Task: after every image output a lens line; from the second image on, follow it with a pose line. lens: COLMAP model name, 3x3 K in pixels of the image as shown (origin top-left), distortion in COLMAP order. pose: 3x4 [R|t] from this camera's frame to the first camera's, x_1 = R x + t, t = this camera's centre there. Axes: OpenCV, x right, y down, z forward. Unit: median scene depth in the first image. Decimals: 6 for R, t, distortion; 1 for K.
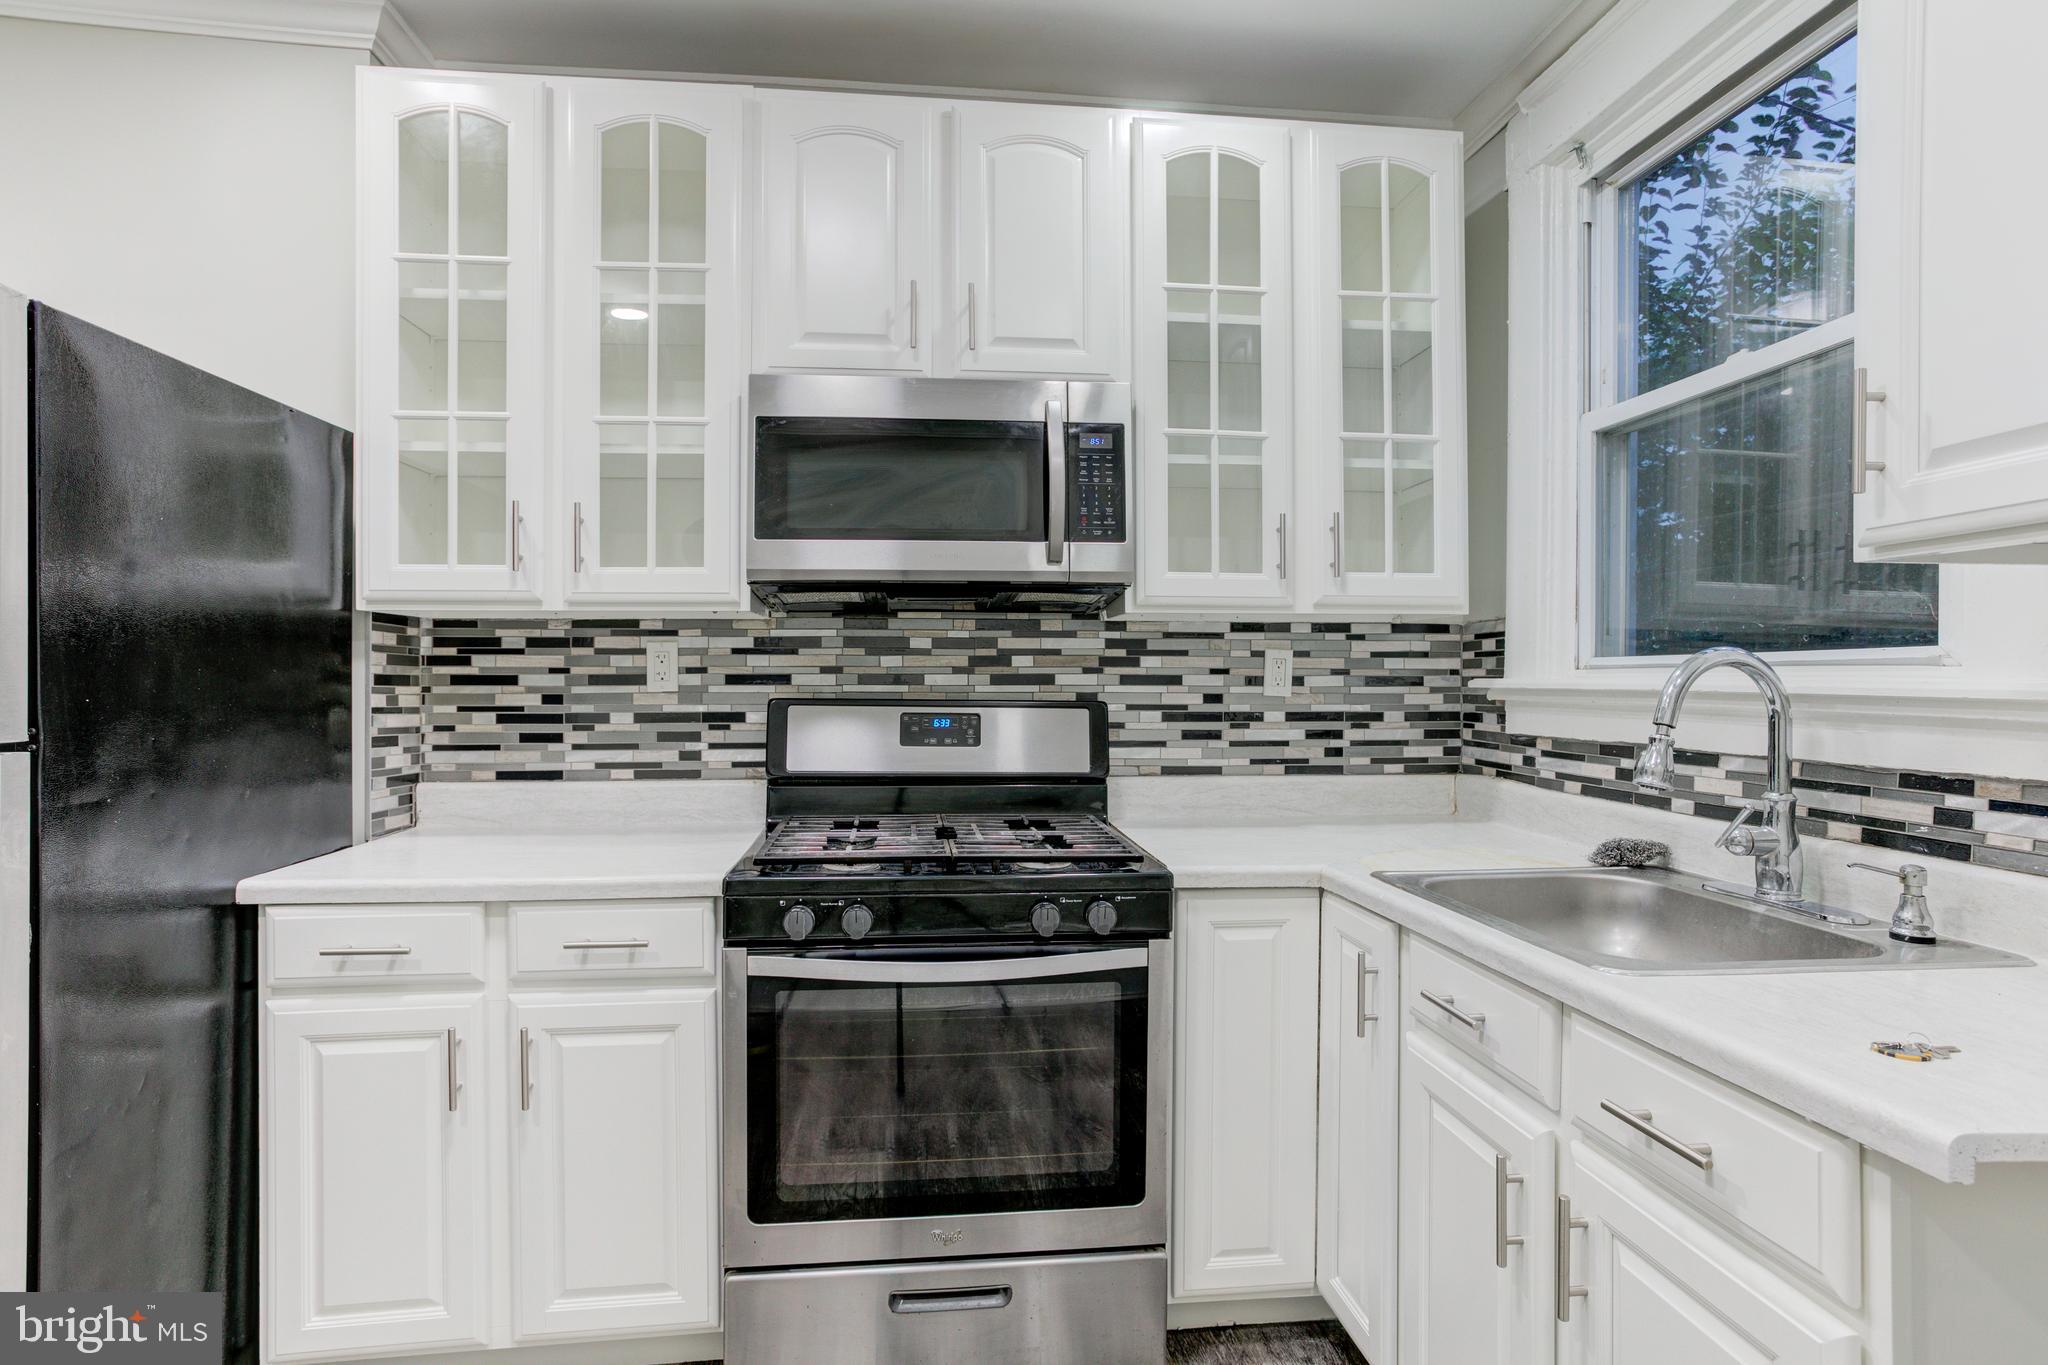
lens RADIAL K [[1017.7, 0, 1009.3], [0, 1017.7, 674.7], [0, 0, 1]] dist [-0.046025, 0.030952]
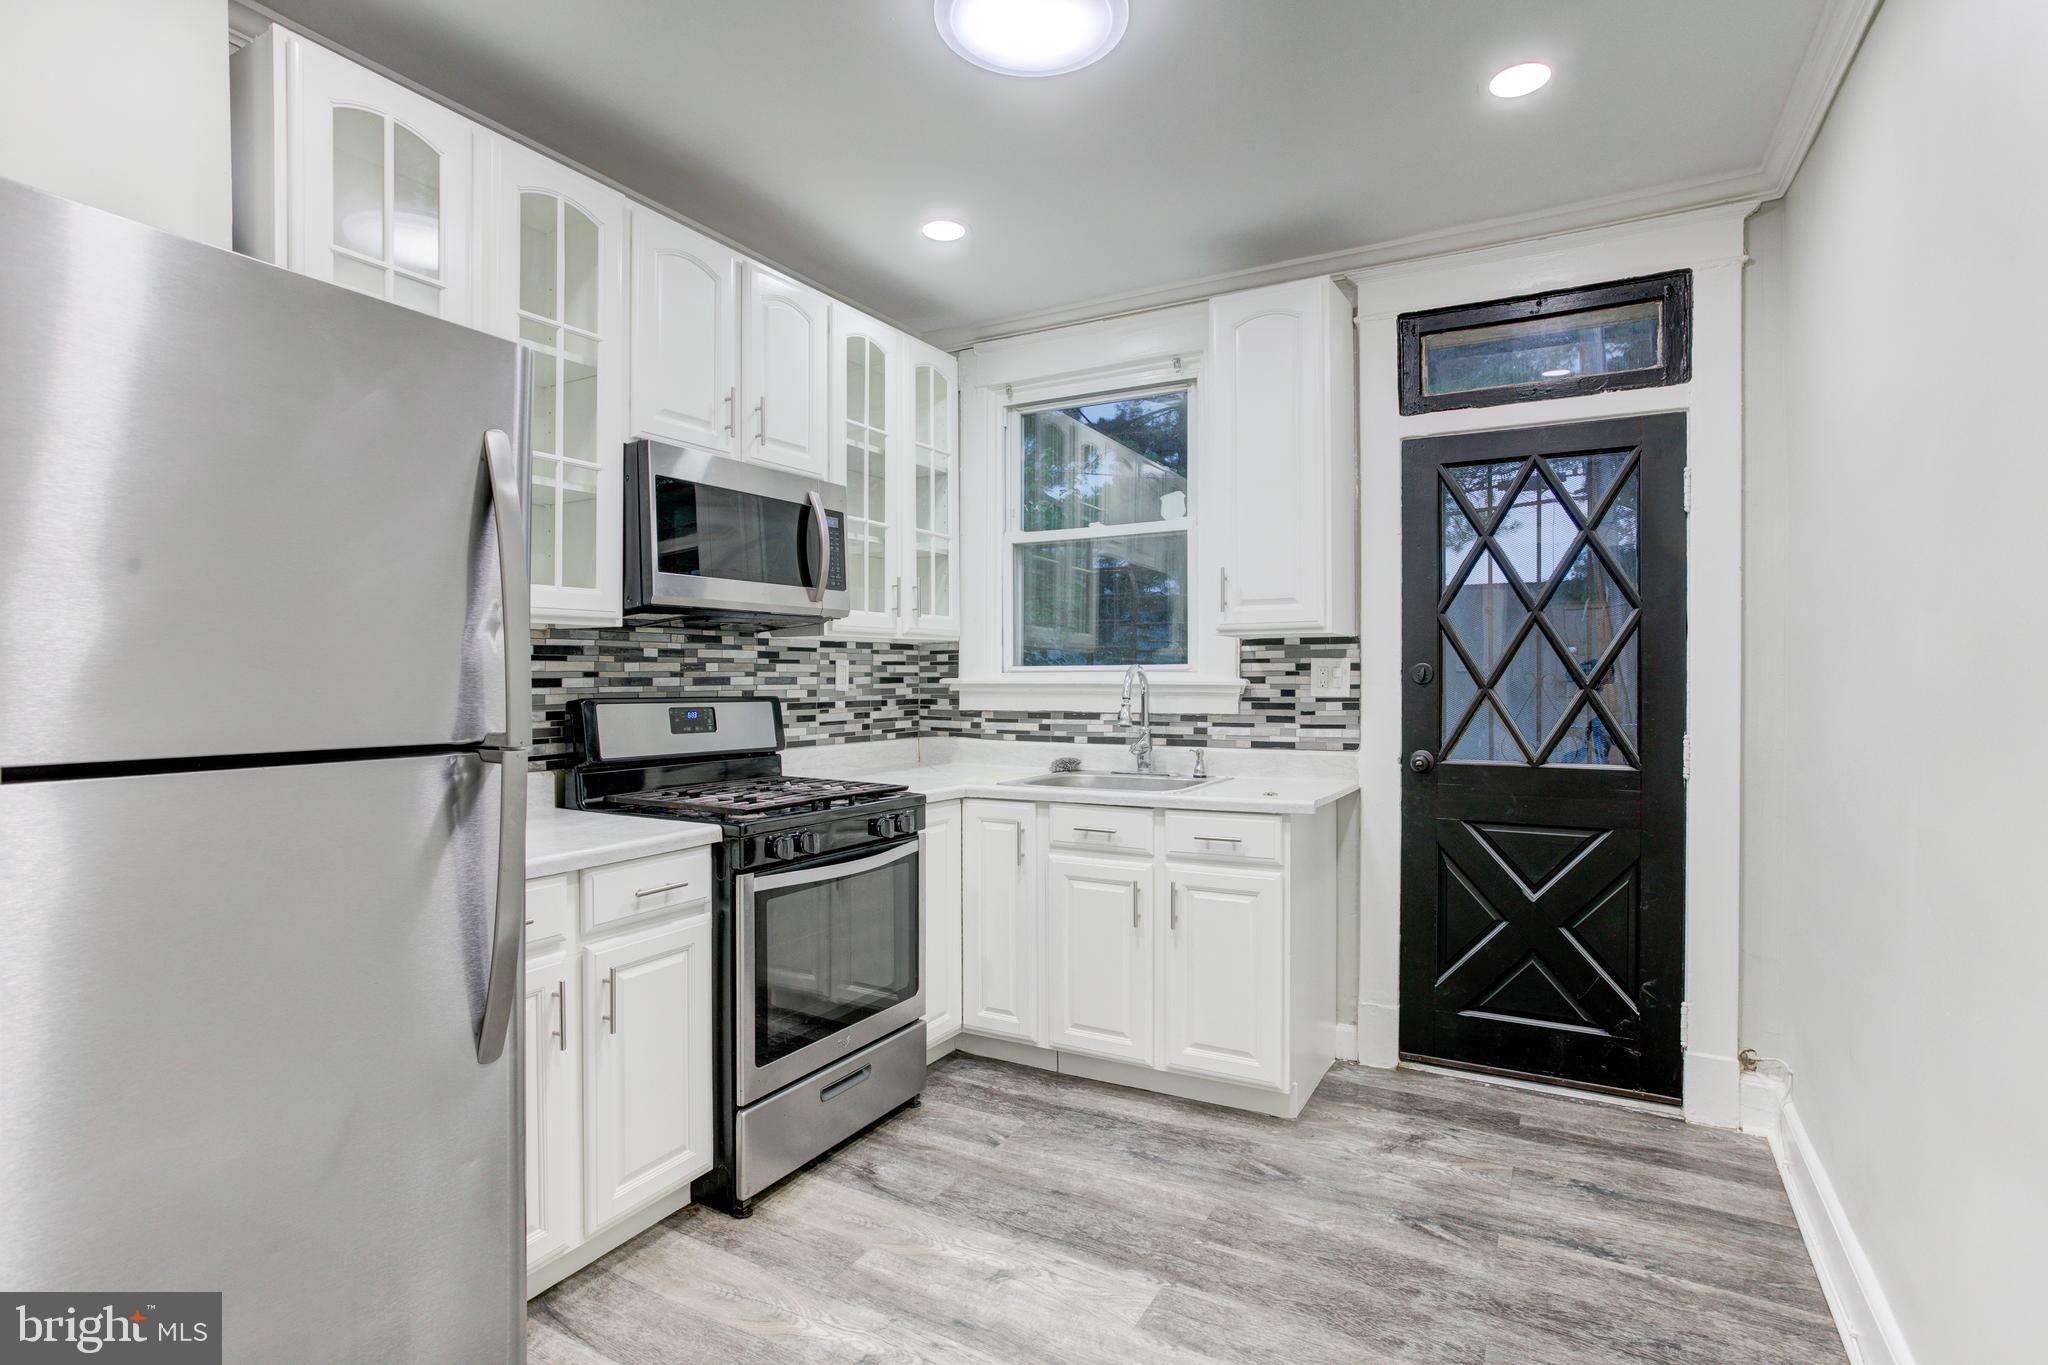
lens RADIAL K [[1017.7, 0, 1007.7], [0, 1017.7, 679.0], [0, 0, 1]] dist [-0.046025, 0.030952]
pose [[0.584552, -0.006428, 0.811330, -0.870122], [0.002902, 0.999979, 0.005832, -0.004740], [-0.811351, -0.001055, 0.584559, -0.080079]]
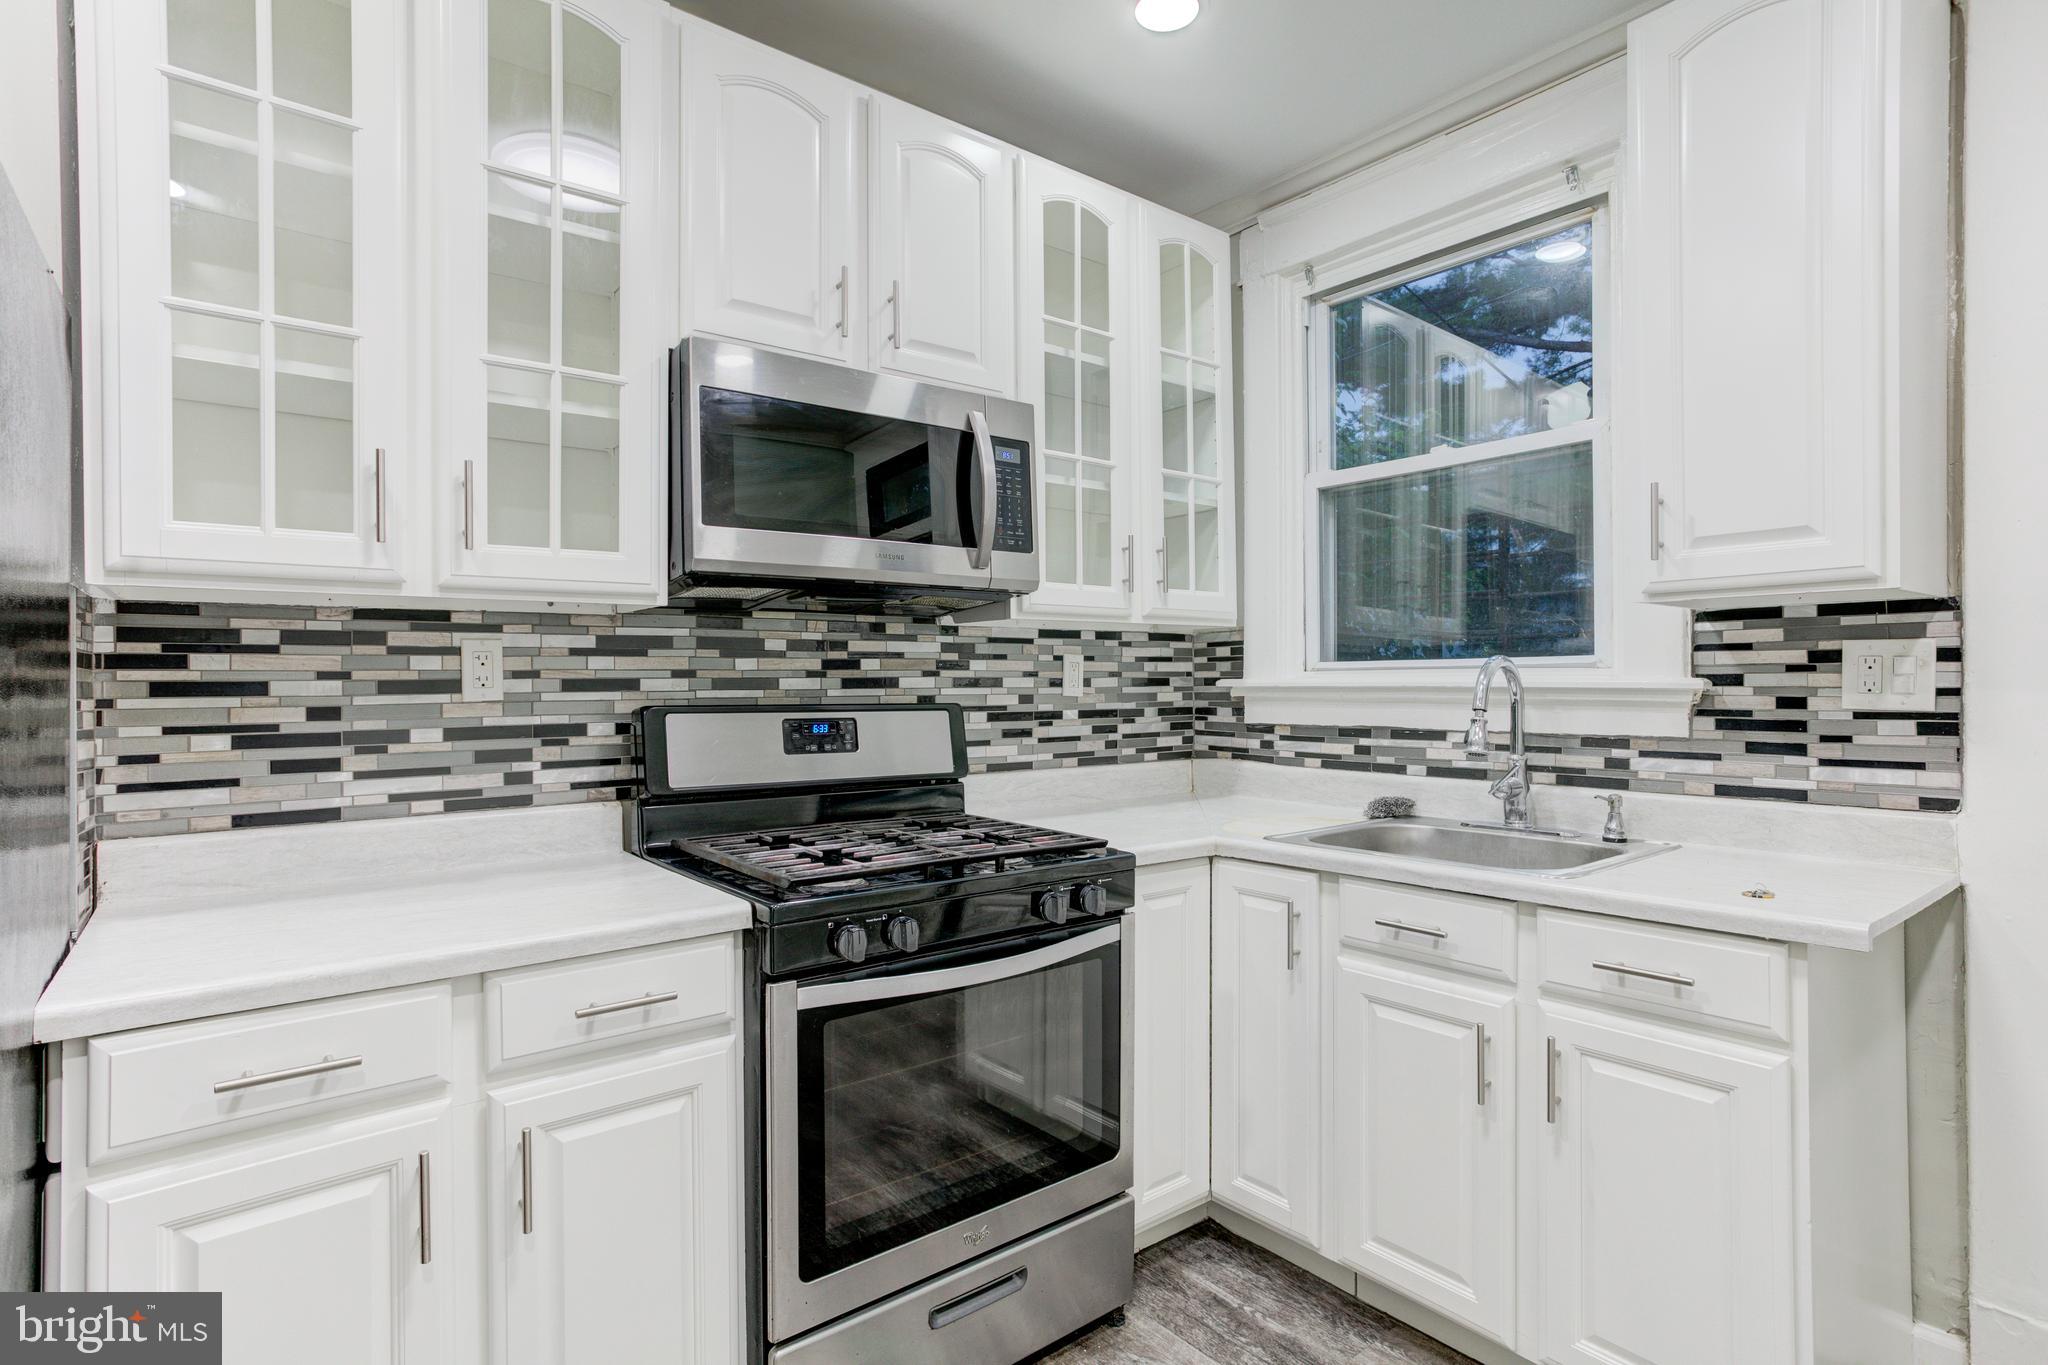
lens RADIAL K [[1017.7, 0, 1010.3], [0, 1017.7, 677.2], [0, 0, 1]] dist [-0.046025, 0.030952]
pose [[0.845213, -0.004402, 0.534412, -0.421465], [0.006324, 0.999978, -0.001766, 0.001814], [-0.534393, 0.004872, 0.845222, 0.097211]]
